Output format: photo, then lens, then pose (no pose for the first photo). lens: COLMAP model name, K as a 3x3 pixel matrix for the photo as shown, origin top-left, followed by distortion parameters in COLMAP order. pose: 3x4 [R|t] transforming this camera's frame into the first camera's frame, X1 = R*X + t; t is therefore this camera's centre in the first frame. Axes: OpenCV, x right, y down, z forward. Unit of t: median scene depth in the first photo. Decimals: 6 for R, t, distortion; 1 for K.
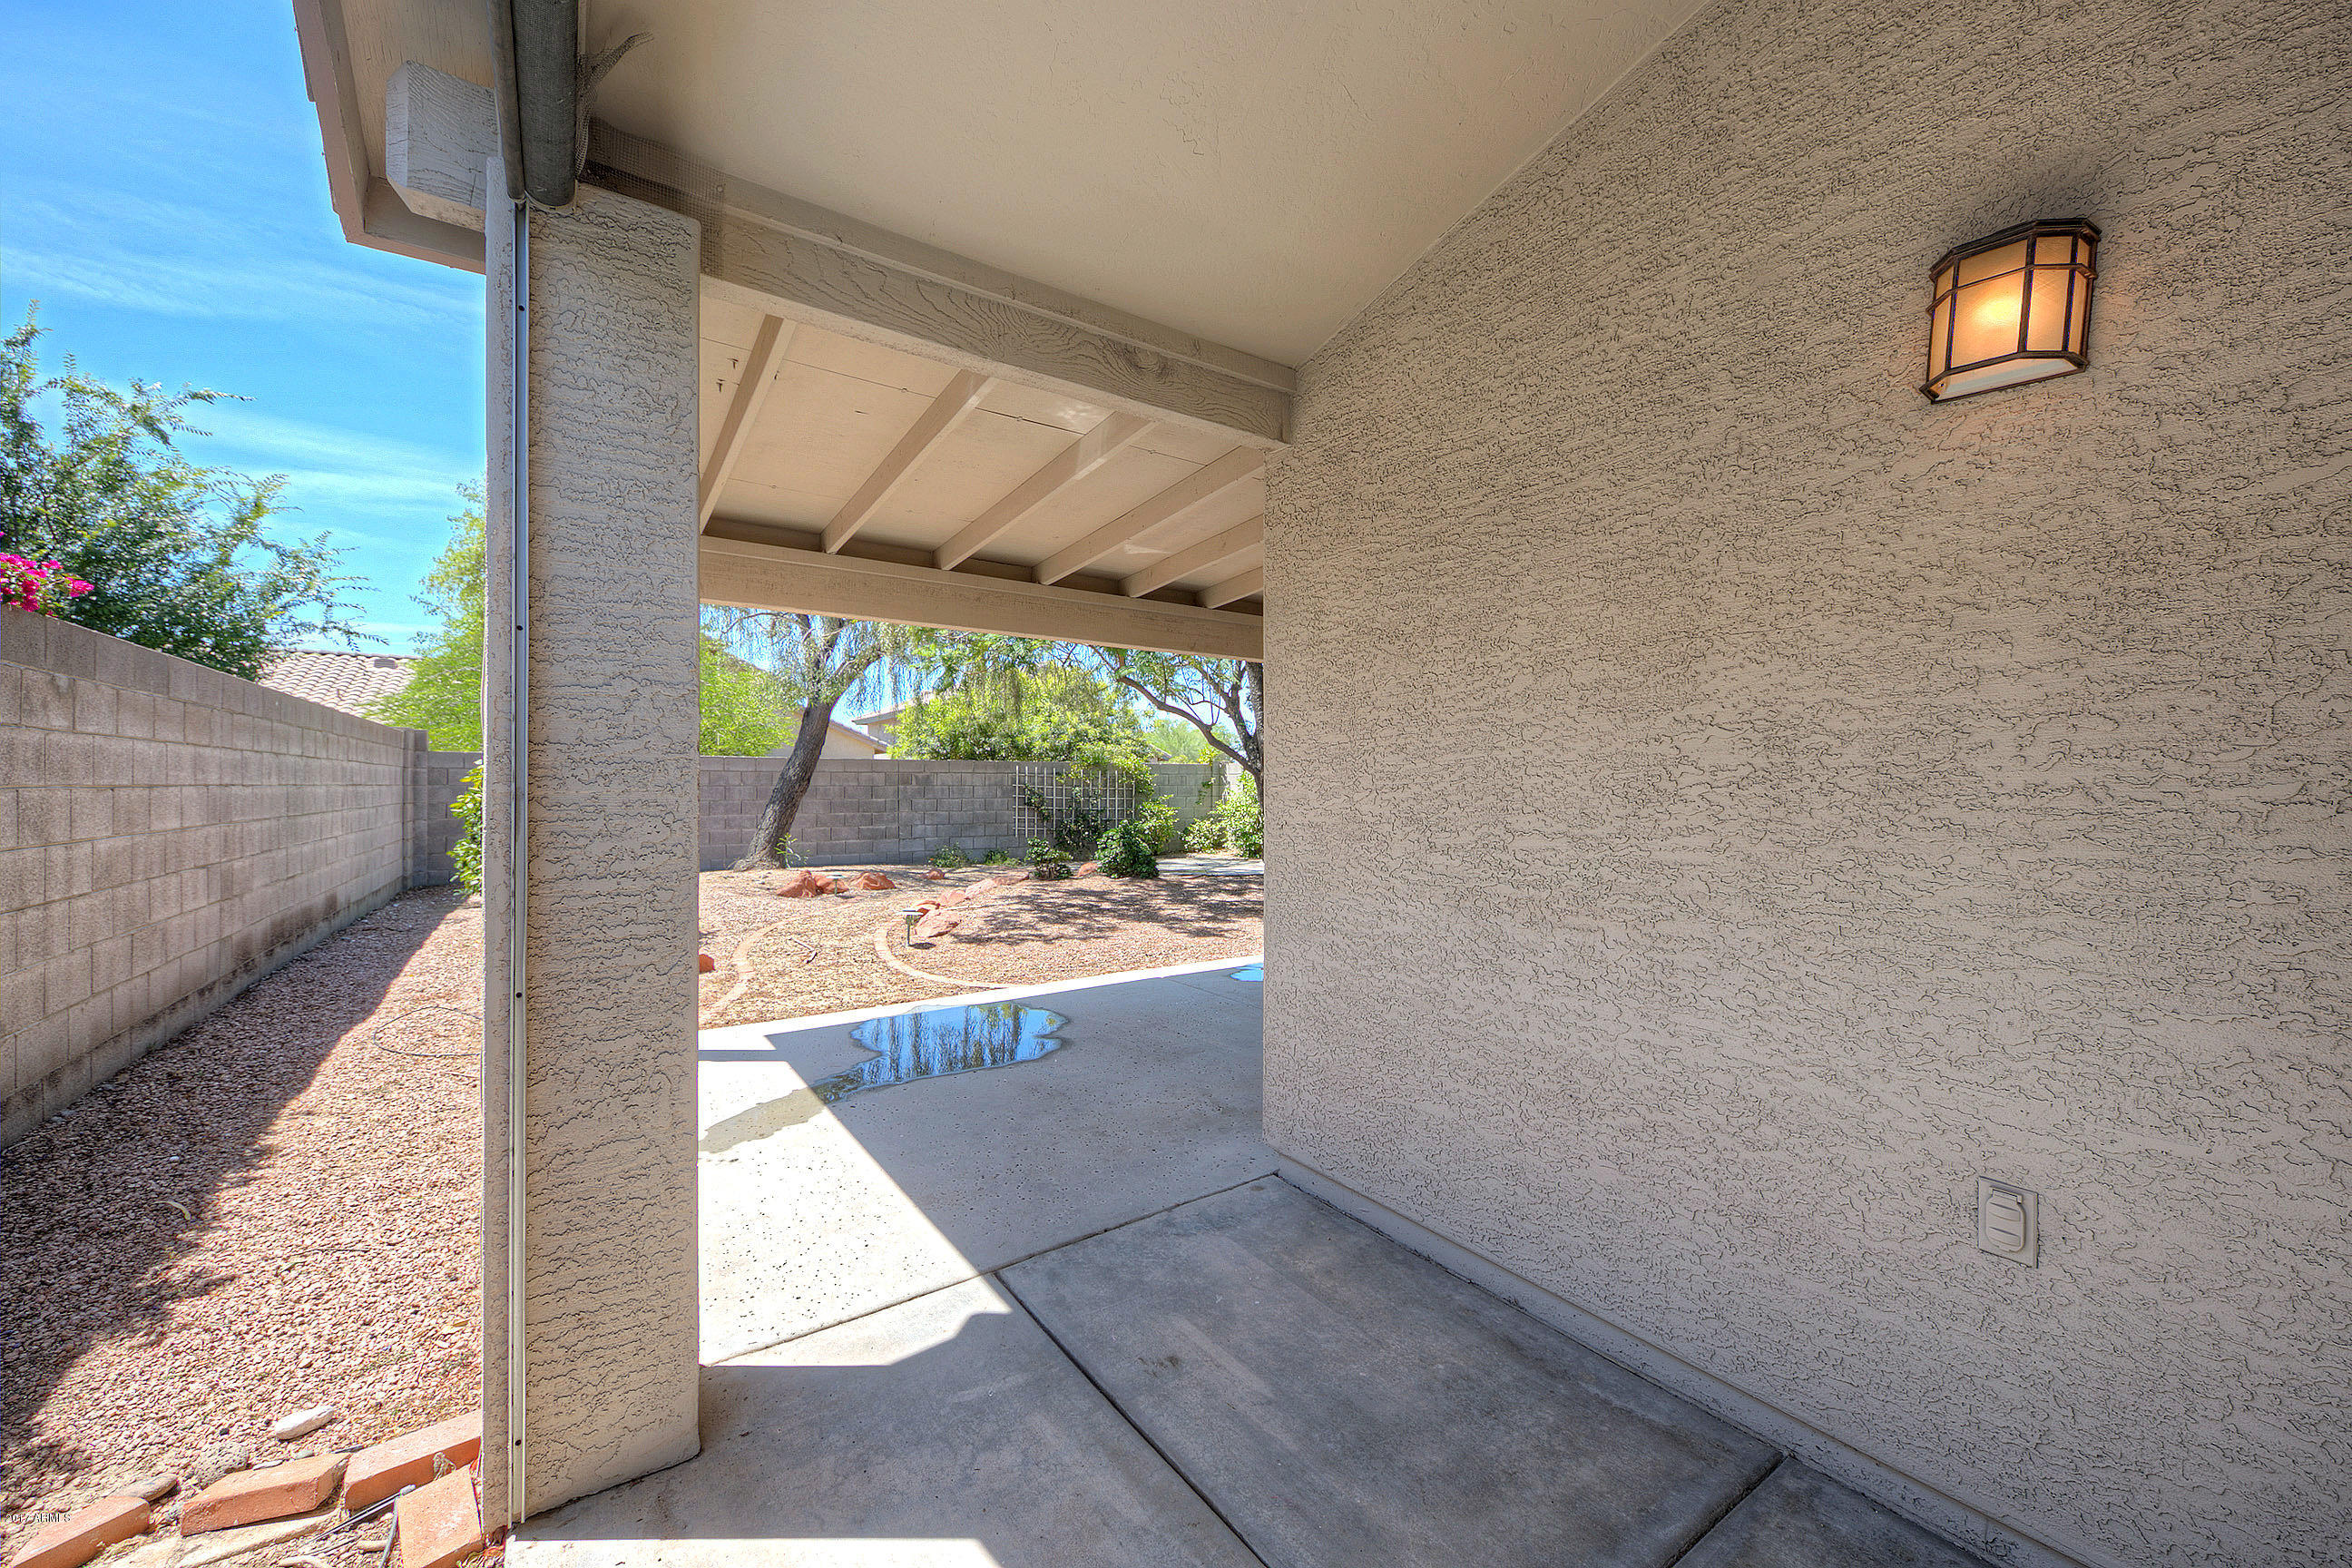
lens RADIAL K [[895.7, 0, 1176.0], [0, 895.7, 784.0], [0, 0, 1]] dist [-0.015509, 0.000072]
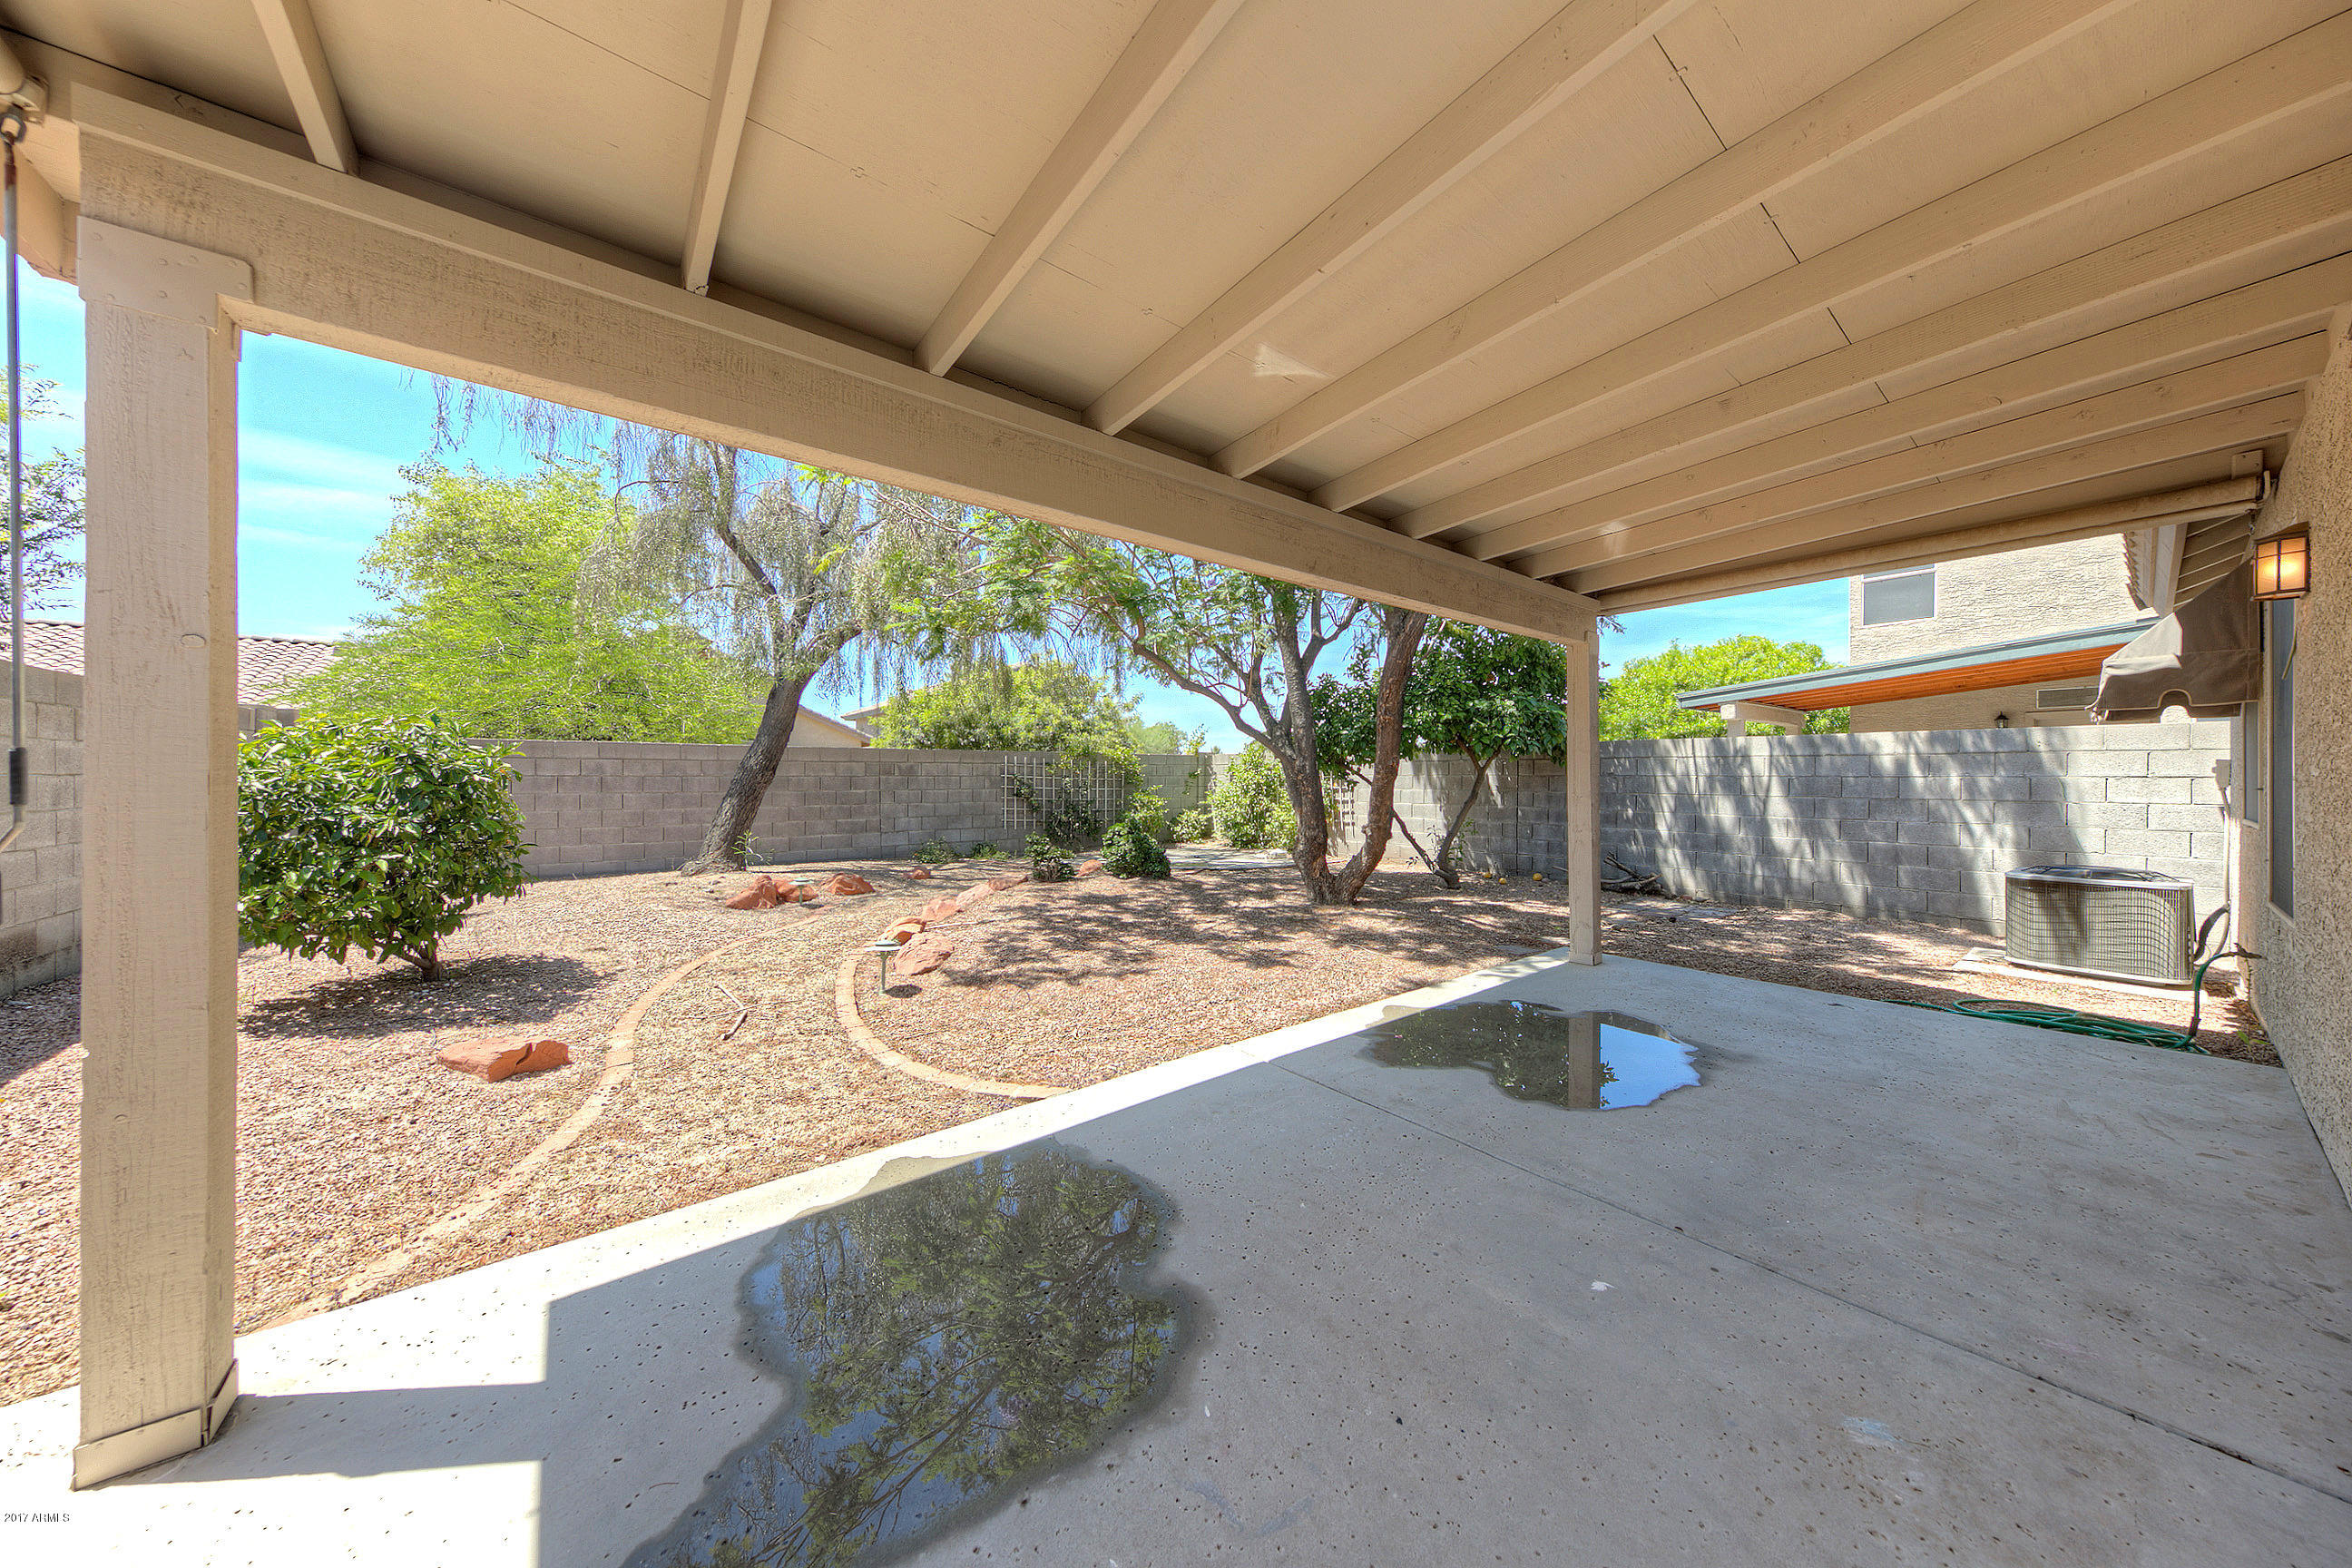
lens RADIAL K [[753.1, 0, 1176.0], [0, 753.1, 784.0], [0, 0, 1]] dist [0.000511, -0.000006]
pose [[0.997864, -0.000711, 0.065327, -0.064238], [-0.000079, 0.999927, 0.012082, 0.000855], [-0.065331, -0.012061, 0.997791, 0.238640]]
